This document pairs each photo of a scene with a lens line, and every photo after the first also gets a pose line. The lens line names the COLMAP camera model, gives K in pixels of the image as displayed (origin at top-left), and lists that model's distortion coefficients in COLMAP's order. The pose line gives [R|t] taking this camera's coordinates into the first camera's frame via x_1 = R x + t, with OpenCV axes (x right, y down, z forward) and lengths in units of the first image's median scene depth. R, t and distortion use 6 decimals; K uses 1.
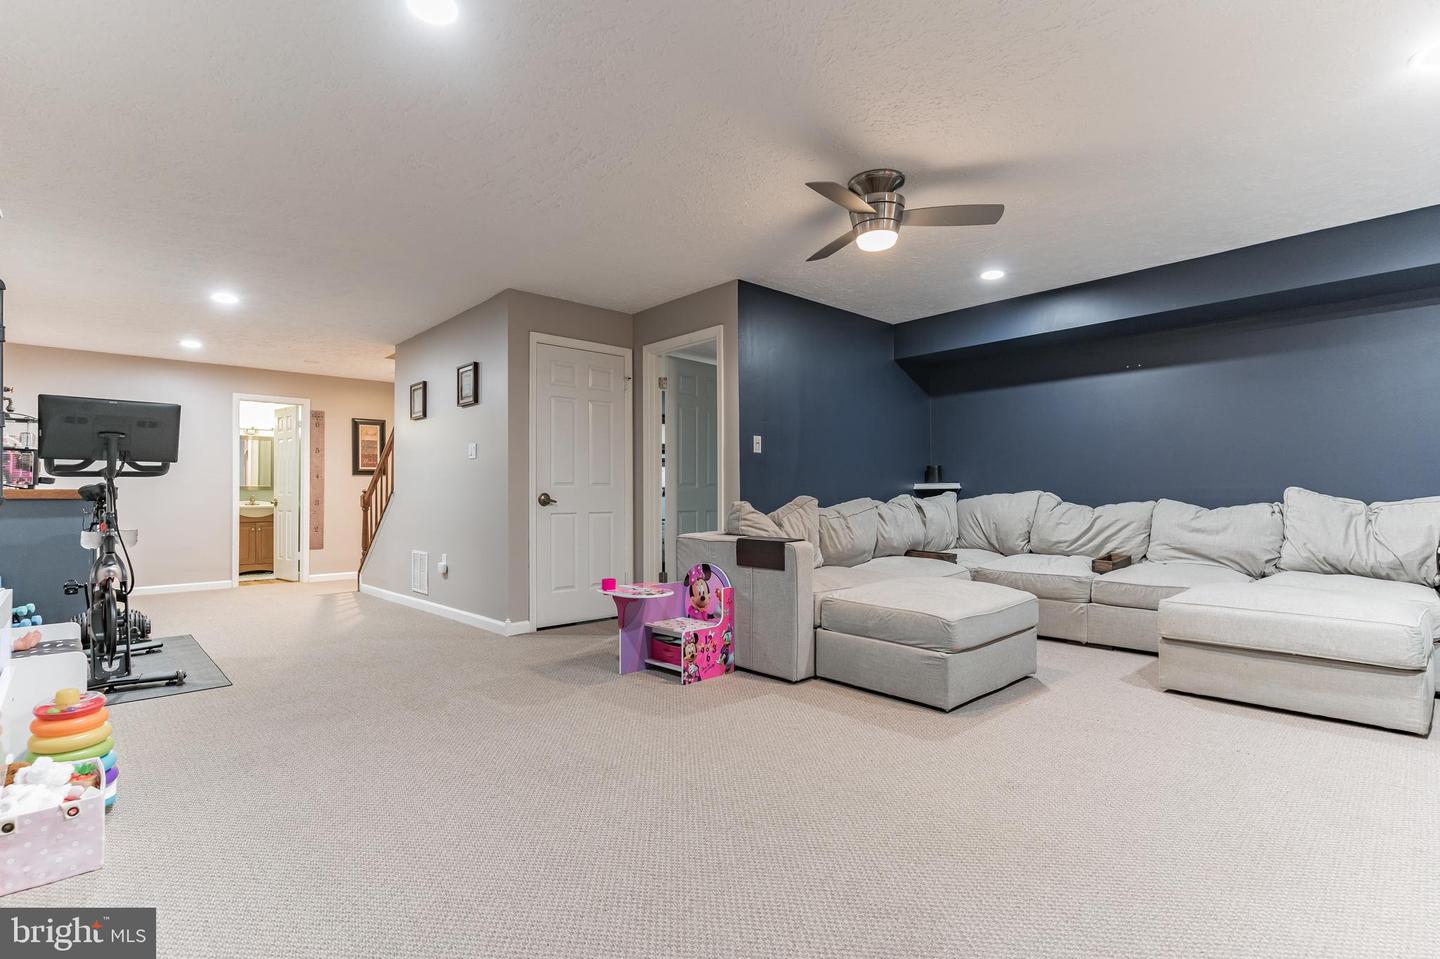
lens RADIAL K [[688.9, 0, 716.5], [0, 688.9, 478.7], [0, 0, 1]] dist [-0.000307, 0.002562]
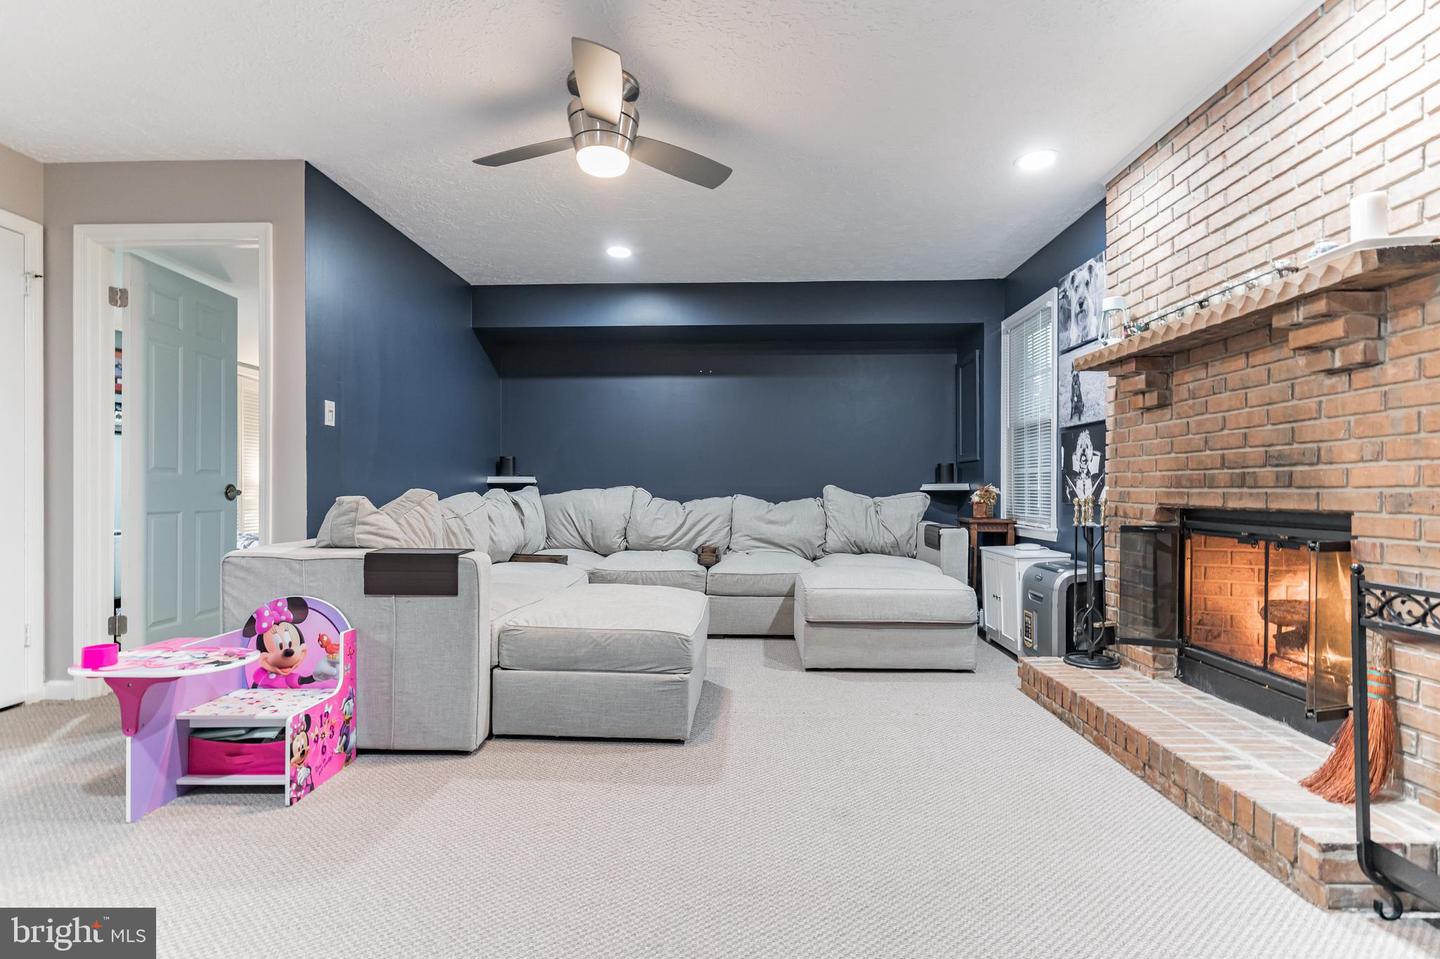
lens RADIAL K [[688.9, 0, 726.2], [0, 688.9, 489.6], [0, 0, 1]] dist [-0.000307, 0.002562]
pose [[0.700638, 0.007577, 0.713477, -0.185626], [-0.022188, 0.999691, 0.011173, 0.011547], [-0.713172, -0.023659, 0.700590, 0.288159]]
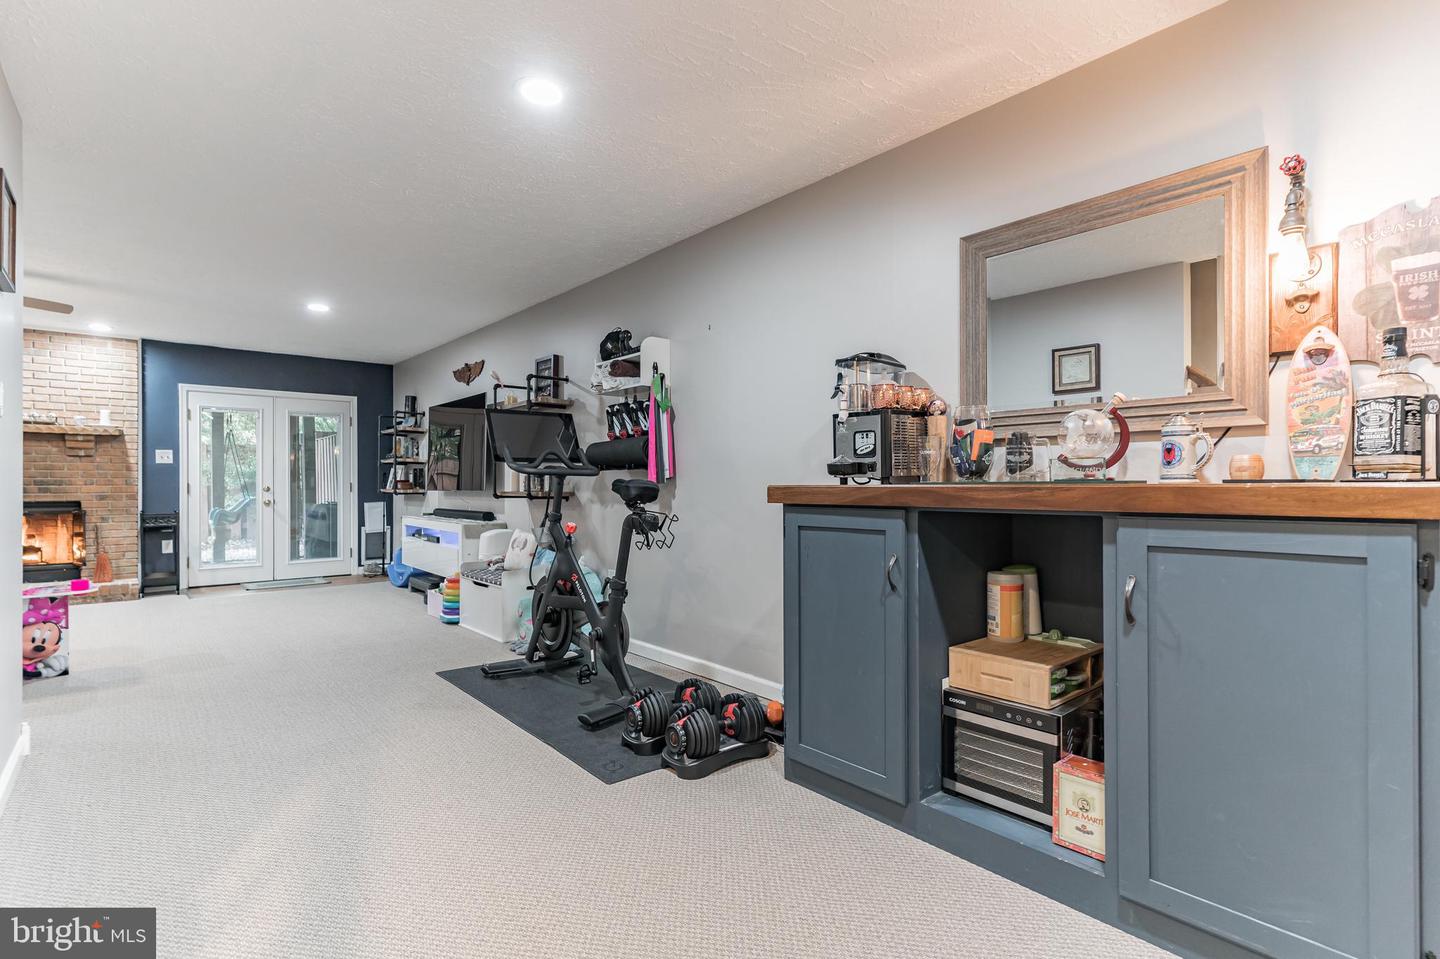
lens RADIAL K [[688.9, 0, 710.2], [0, 688.9, 485.5], [0, 0, 1]] dist [-0.000307, 0.002562]
pose [[-0.998226, 0.005833, 0.059259, -1.075325], [0.004485, 0.999729, -0.022864, 0.031496], [-0.059377, -0.022558, -0.997981, 1.848289]]
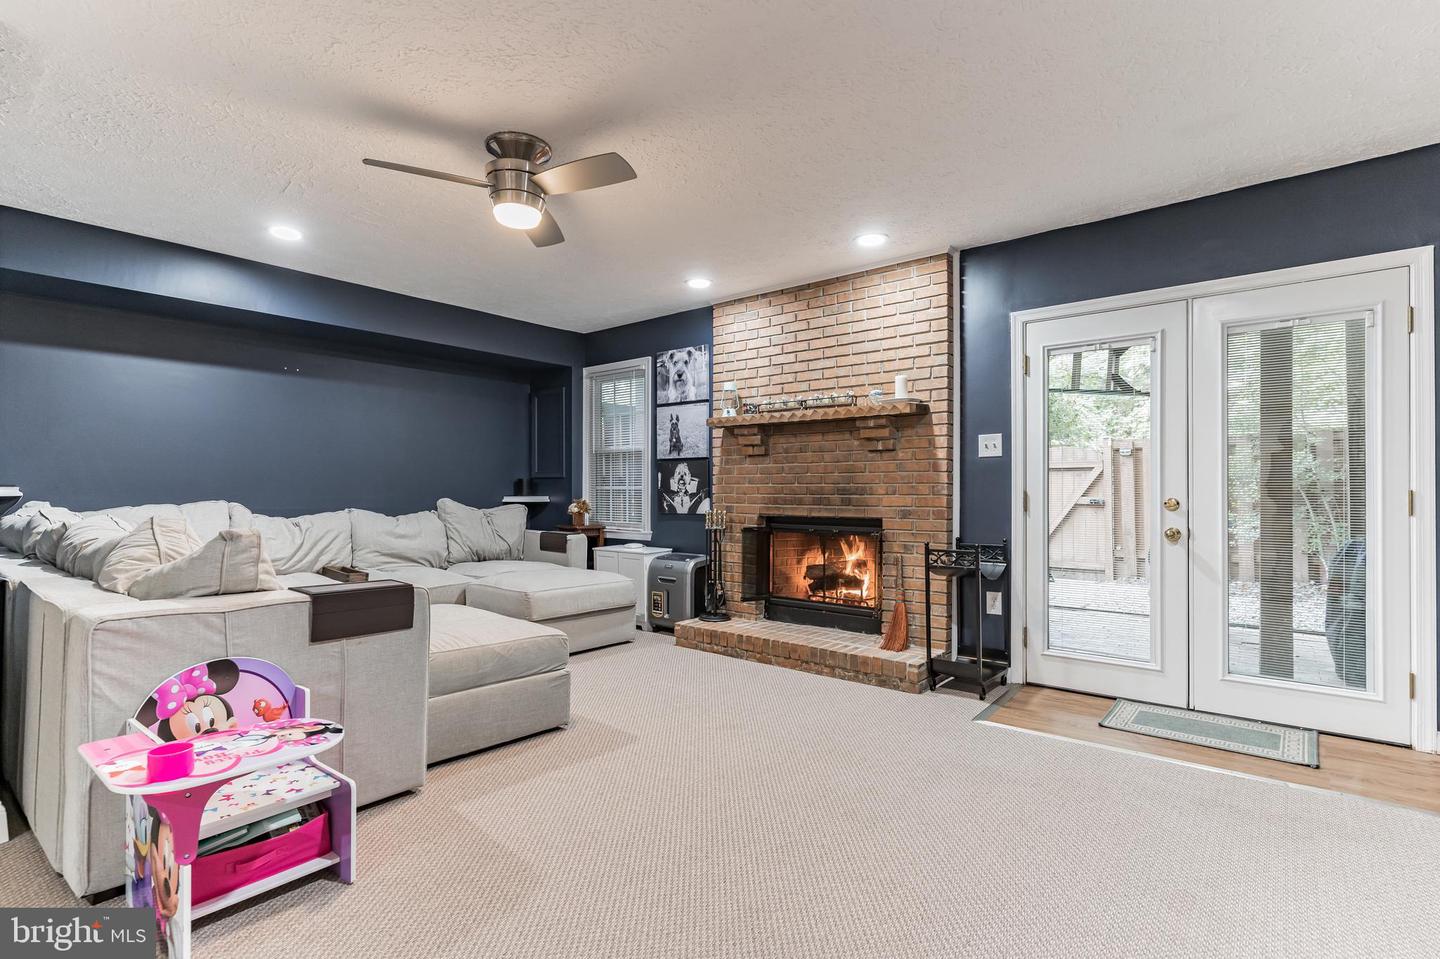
lens RADIAL K [[688.9, 0, 710.0], [0, 688.9, 487.5], [0, 0, 1]] dist [-0.000307, 0.002562]
pose [[-0.120766, 0.014006, 0.992582, -0.535876], [-0.026334, 0.999503, -0.017308, 0.001553], [-0.992332, -0.028229, -0.120337, 0.712668]]
